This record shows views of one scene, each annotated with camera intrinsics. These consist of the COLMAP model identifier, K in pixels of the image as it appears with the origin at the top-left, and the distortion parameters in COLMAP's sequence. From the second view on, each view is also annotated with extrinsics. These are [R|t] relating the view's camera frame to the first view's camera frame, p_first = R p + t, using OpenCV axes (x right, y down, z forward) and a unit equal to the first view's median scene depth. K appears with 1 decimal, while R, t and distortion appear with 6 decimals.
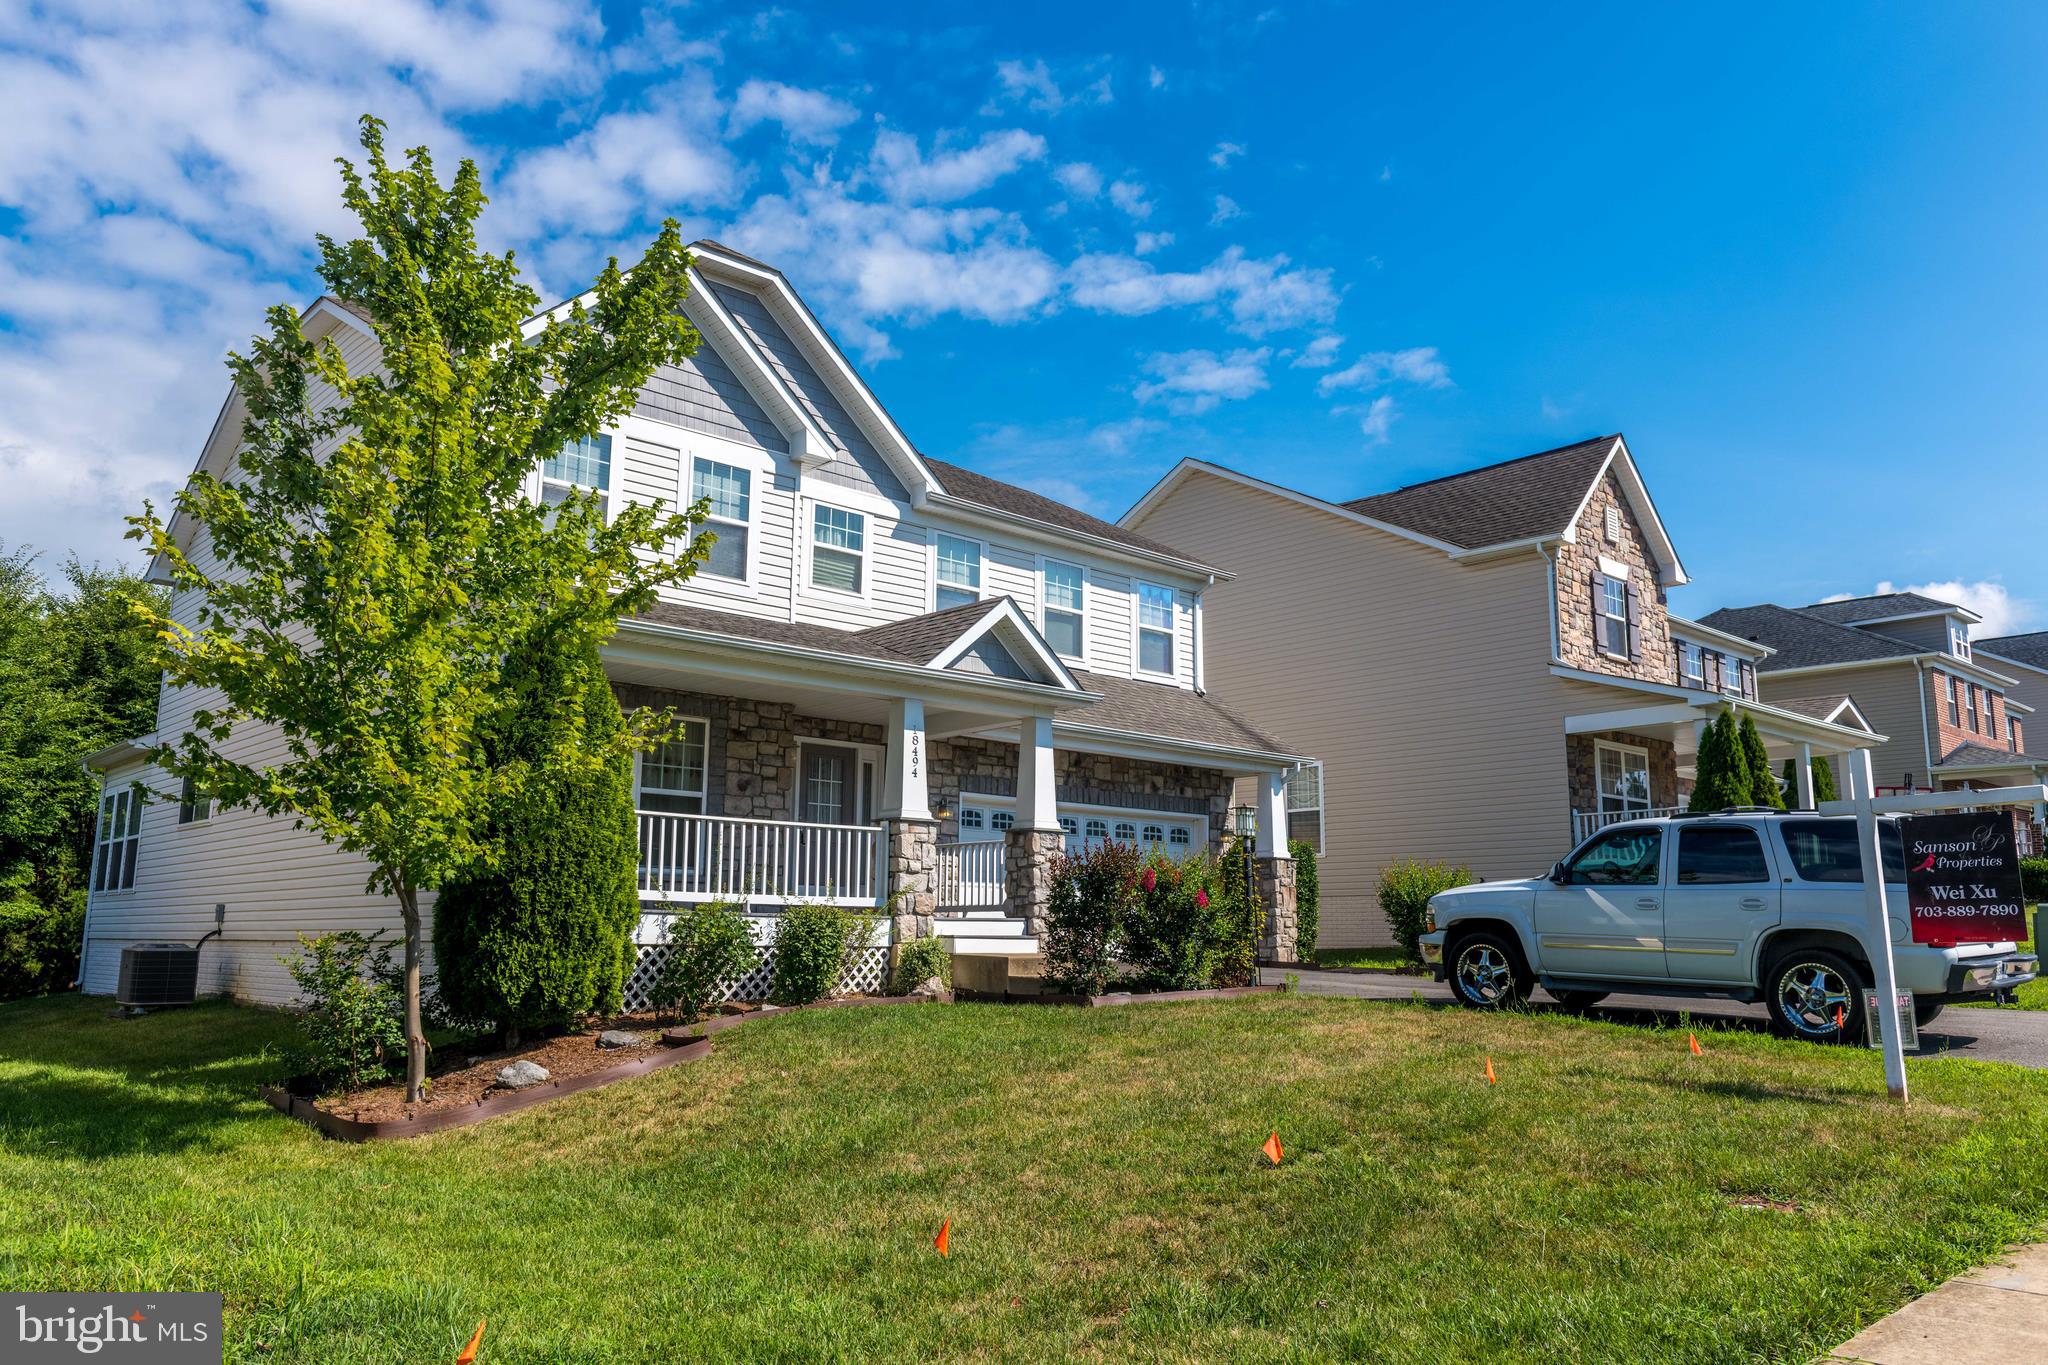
lens RADIAL K [[1508.2, 0, 1027.0], [0, 1508.2, 684.3], [0, 0, 1]] dist [0.002832, -0.000101]
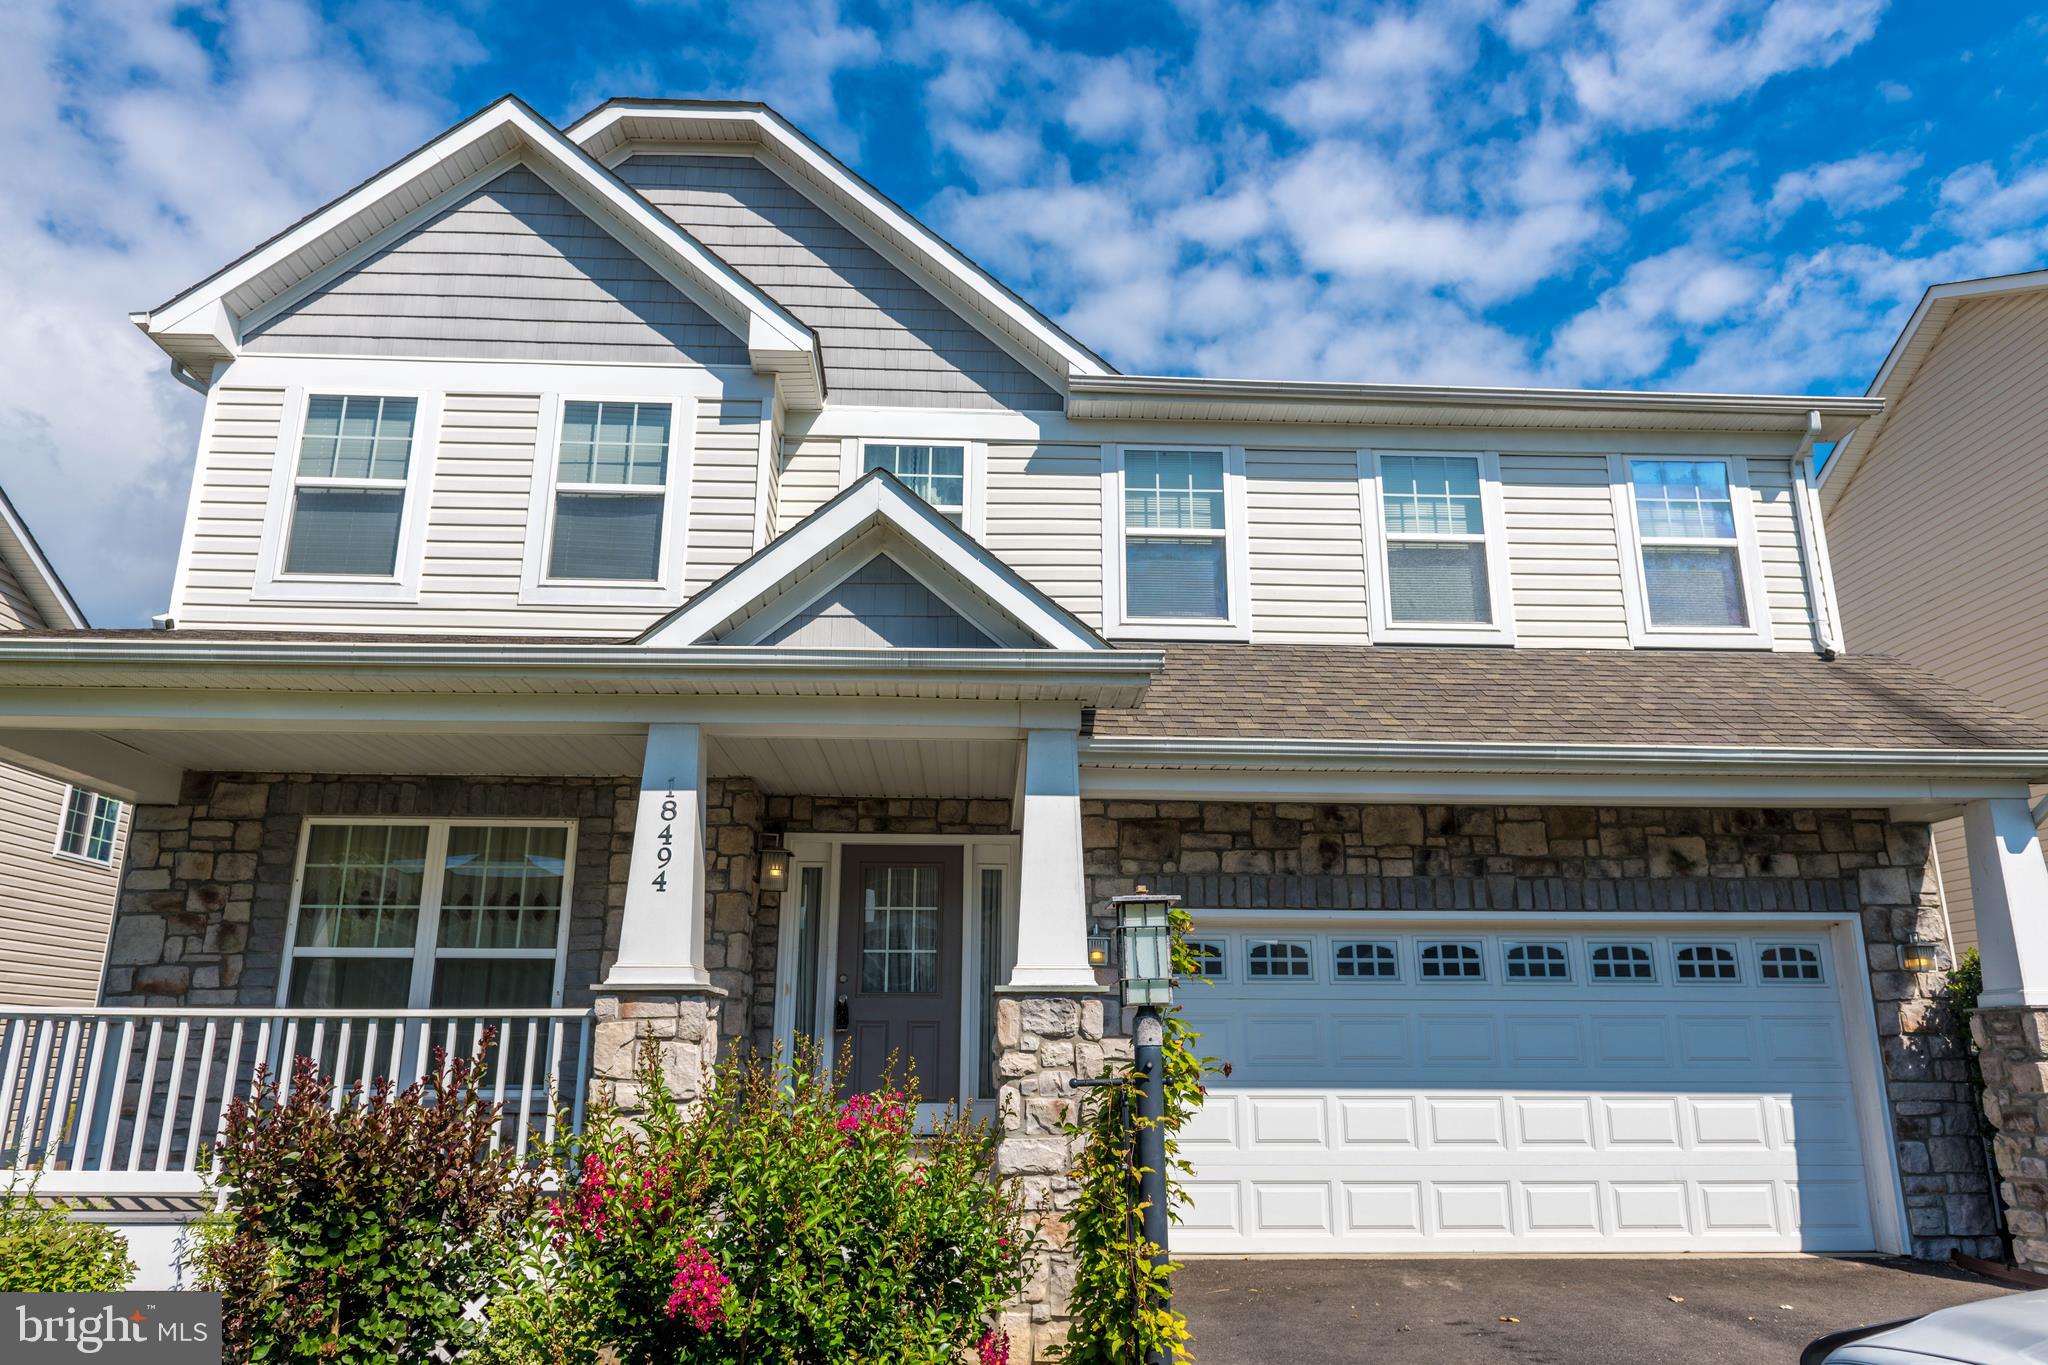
lens RADIAL K [[1391.0, 0, 1022.8], [0, 1391.0, 677.8], [0, 0, 1]] dist [0.003535, -0.008422]
pose [[0.768474, -0.181128, -0.613710, 0.223034], [0.113859, 0.982502, -0.147400, 0.058238], [0.629670, 0.043397, 0.775650, 0.595617]]
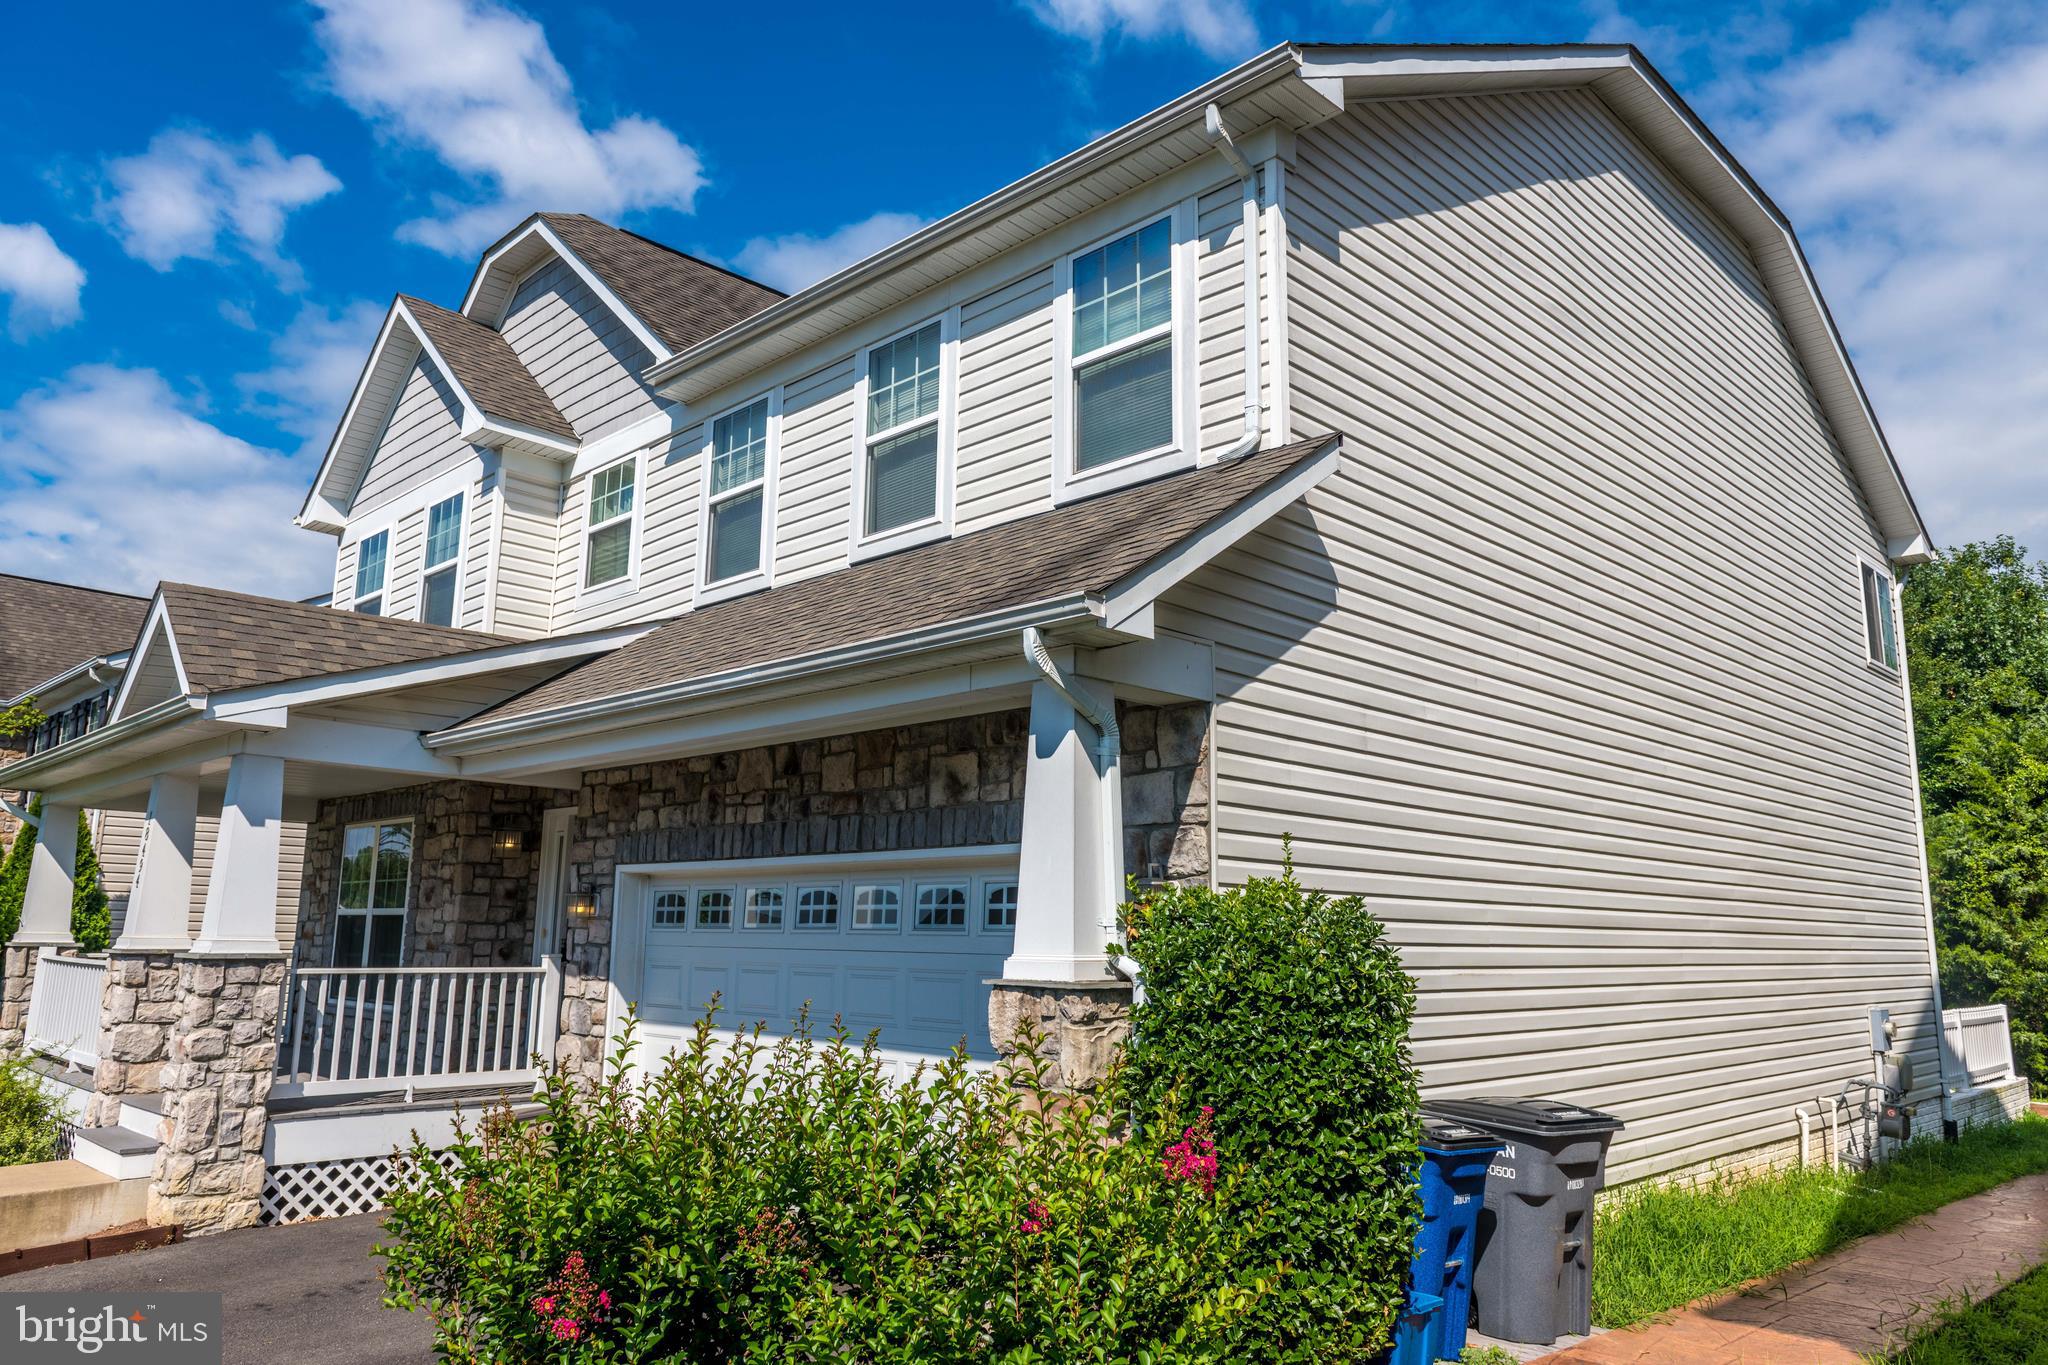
lens RADIAL K [[1391.0, 0, 1019.4], [0, 1391.0, 676.8], [0, 0, 1]] dist [0.003535, -0.008422]
pose [[0.049125, -0.191593, -0.980244, 0.476731], [0.158063, 0.970553, -0.181777, 0.118873], [0.986206, -0.146011, 0.077962, 1.096684]]
